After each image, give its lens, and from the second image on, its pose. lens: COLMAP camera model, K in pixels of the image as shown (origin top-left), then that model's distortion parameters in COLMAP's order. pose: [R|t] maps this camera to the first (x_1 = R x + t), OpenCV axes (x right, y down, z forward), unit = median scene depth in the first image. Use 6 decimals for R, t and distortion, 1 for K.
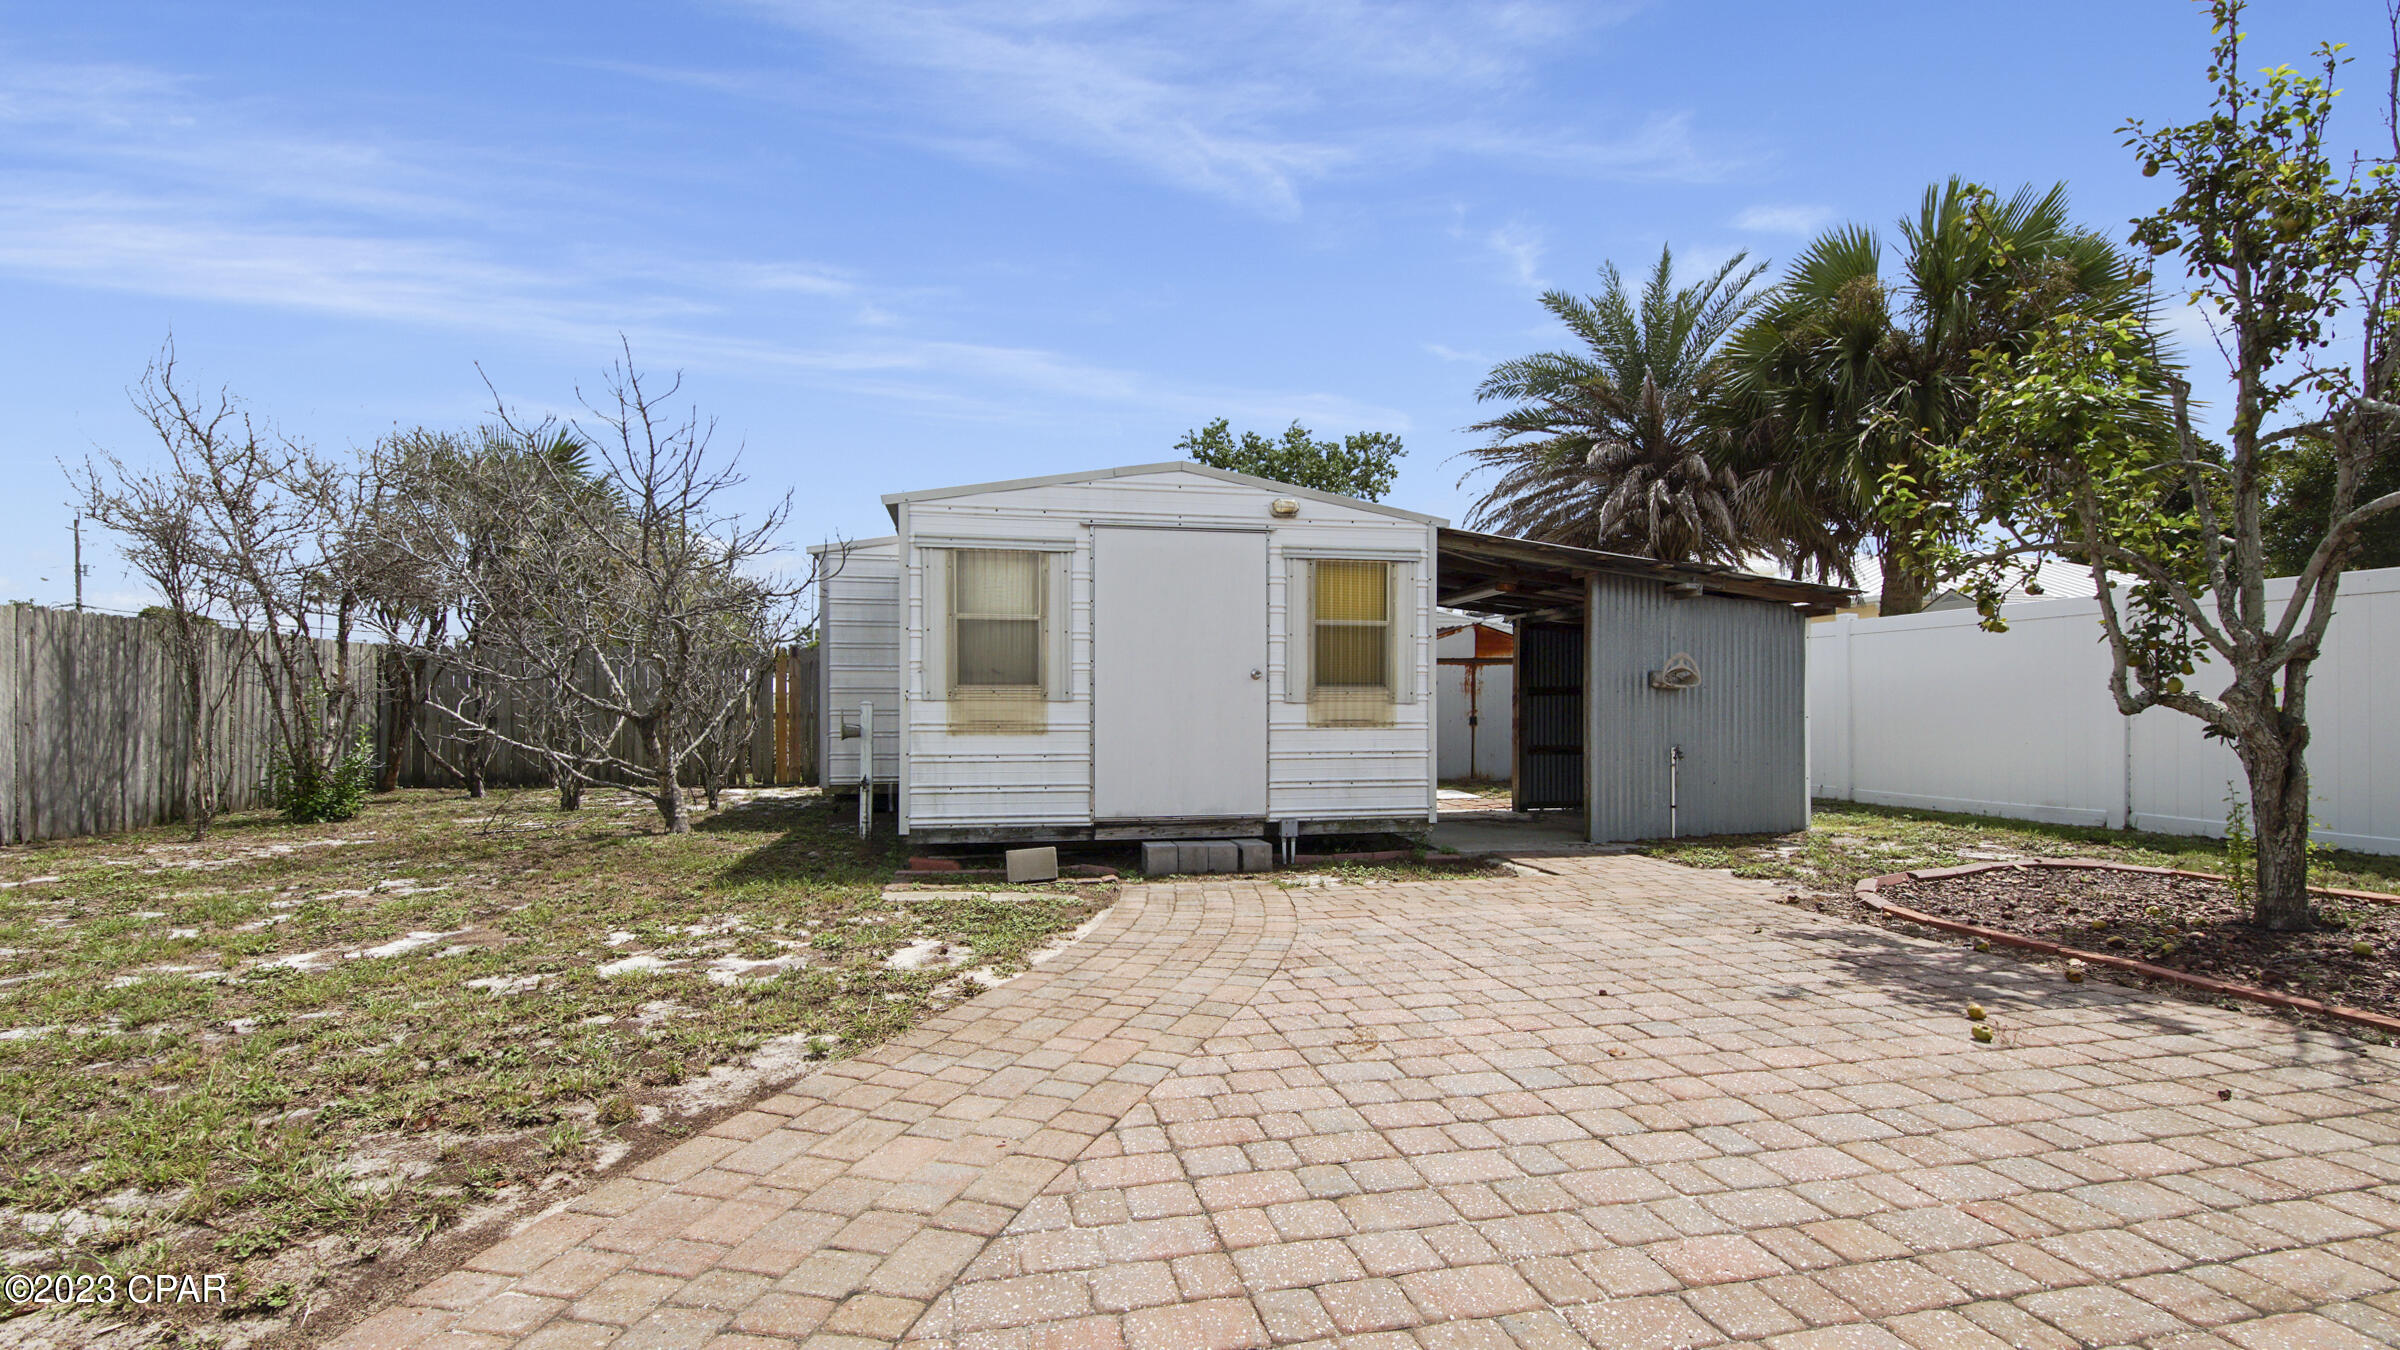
lens RADIAL K [[1076.3, 0, 1210.1], [0, 1076.3, 740.2], [0, 0, 1]] dist [0.015033, -0.001461]
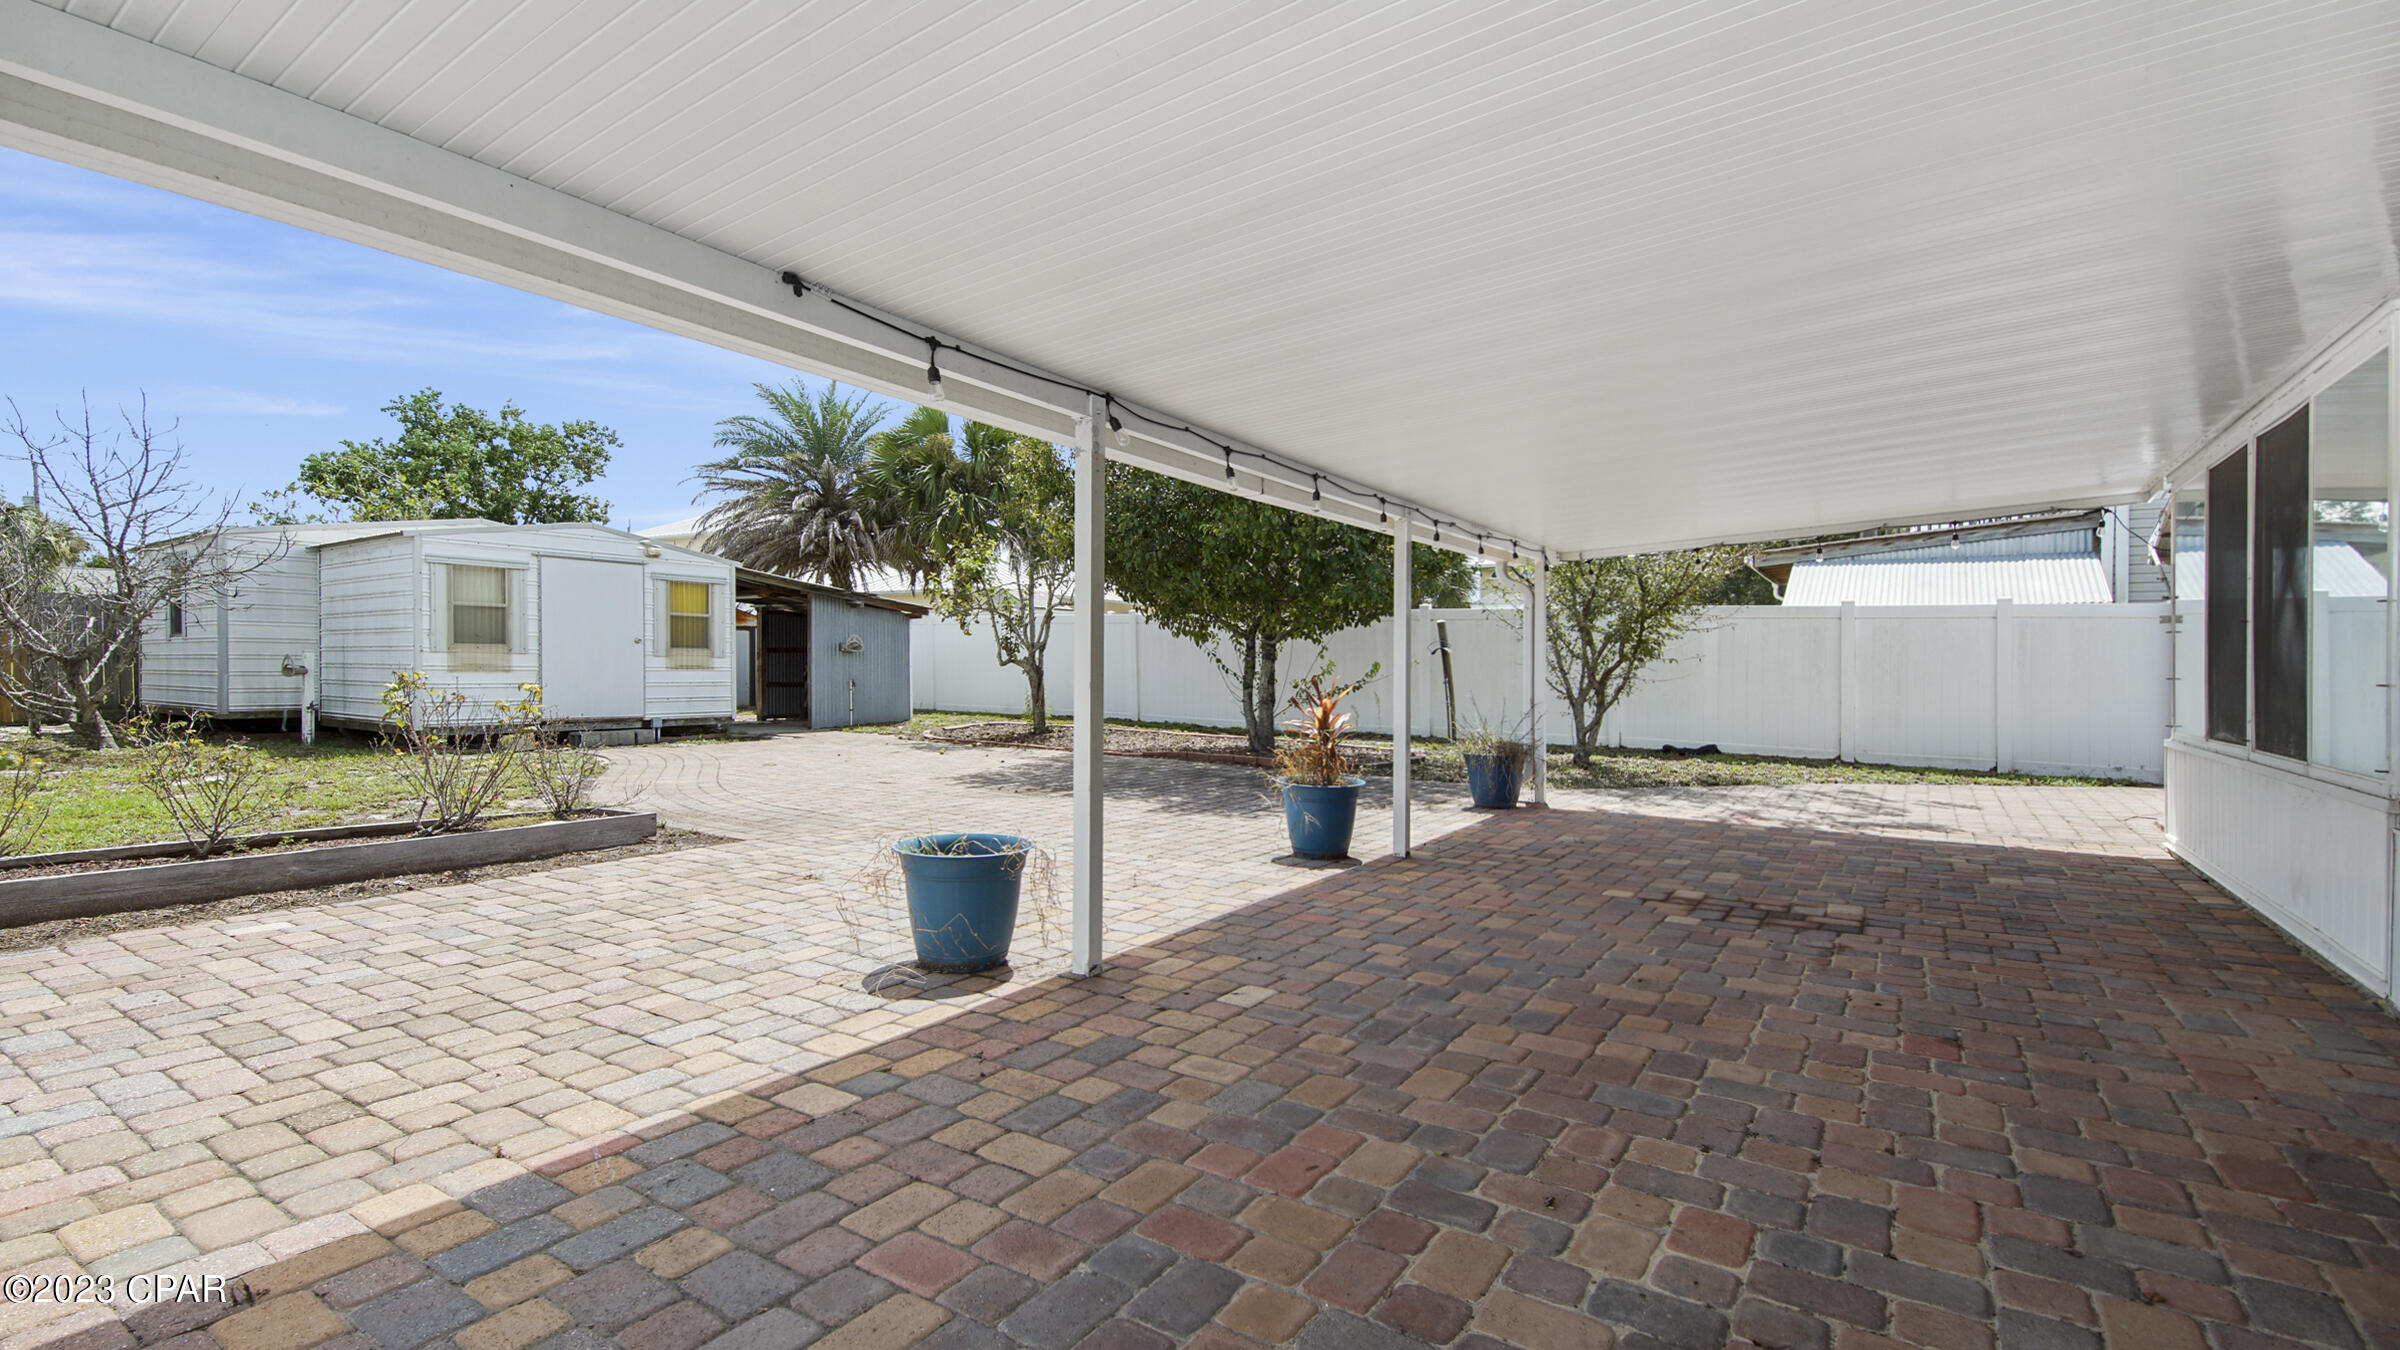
lens RADIAL K [[1076.3, 0, 1191.2], [0, 1076.3, 683.9], [0, 0, 1]] dist [0.015033, -0.001461]
pose [[0.743117, -0.002542, 0.669157, -0.488348], [0.007008, 0.999968, -0.003984, 0.027445], [-0.669125, 0.007649, 0.743111, -1.013813]]
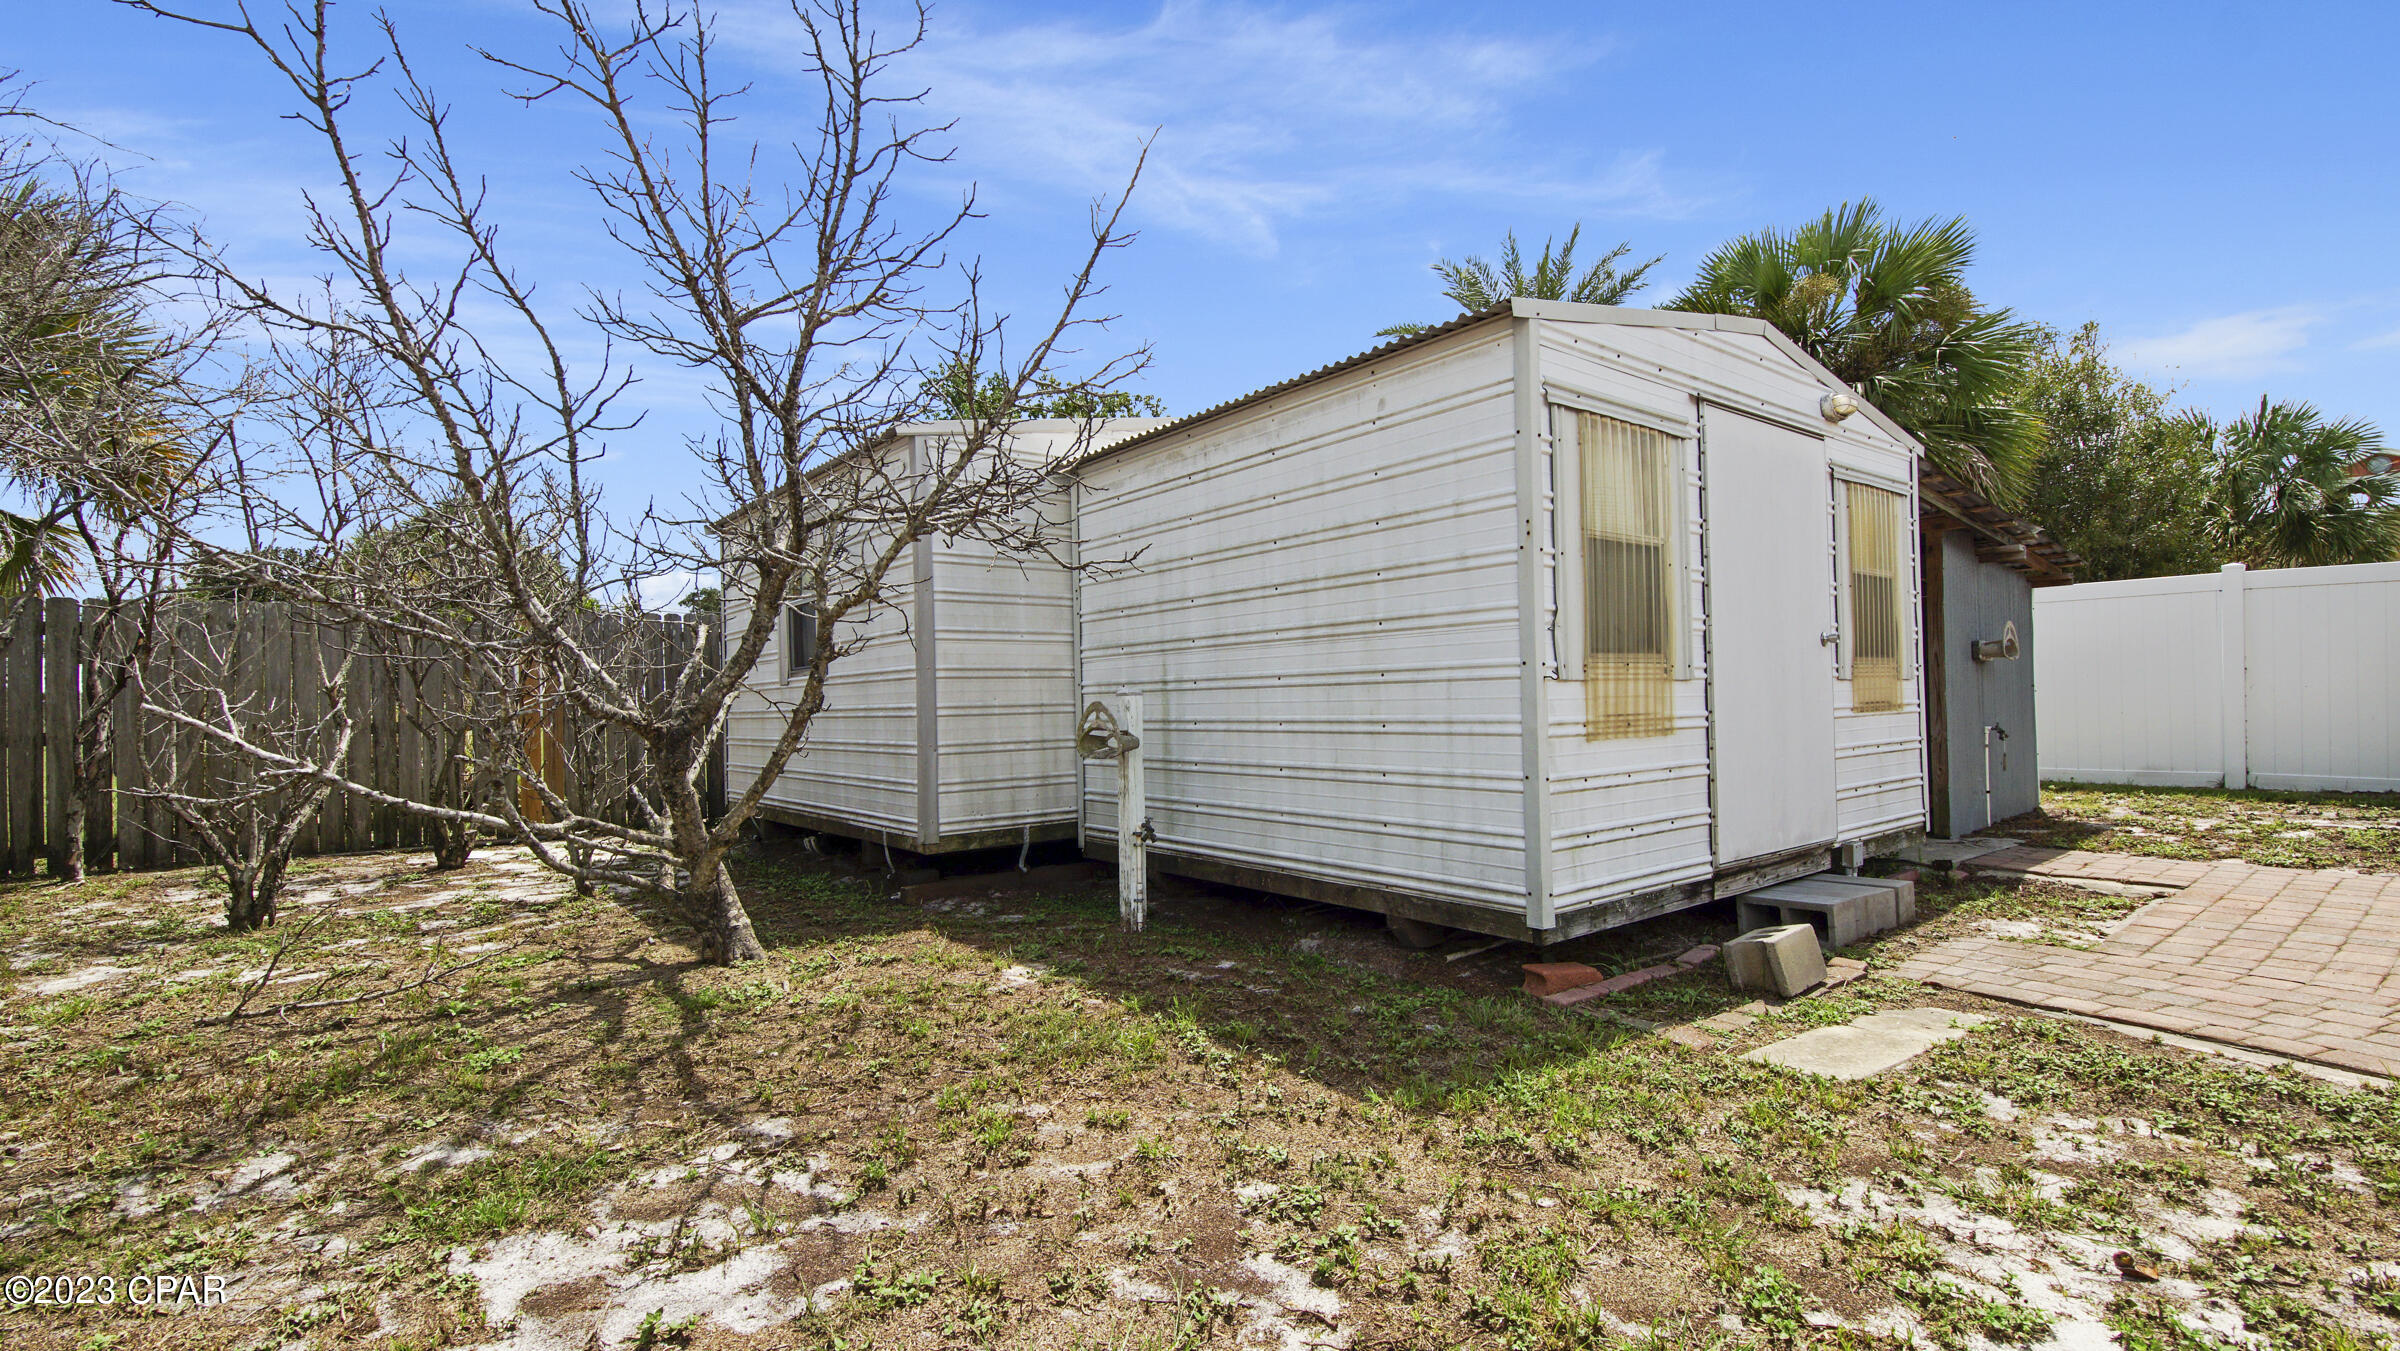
lens RADIAL K [[1076.3, 0, 1209.9], [0, 1076.3, 688.4], [0, 0, 1]] dist [0.015033, -0.001461]
pose [[0.898034, -0.015701, 0.439646, -0.626528], [0.032659, 0.998985, -0.031034, -0.019881], [-0.438712, 0.042228, 0.897635, 0.543414]]
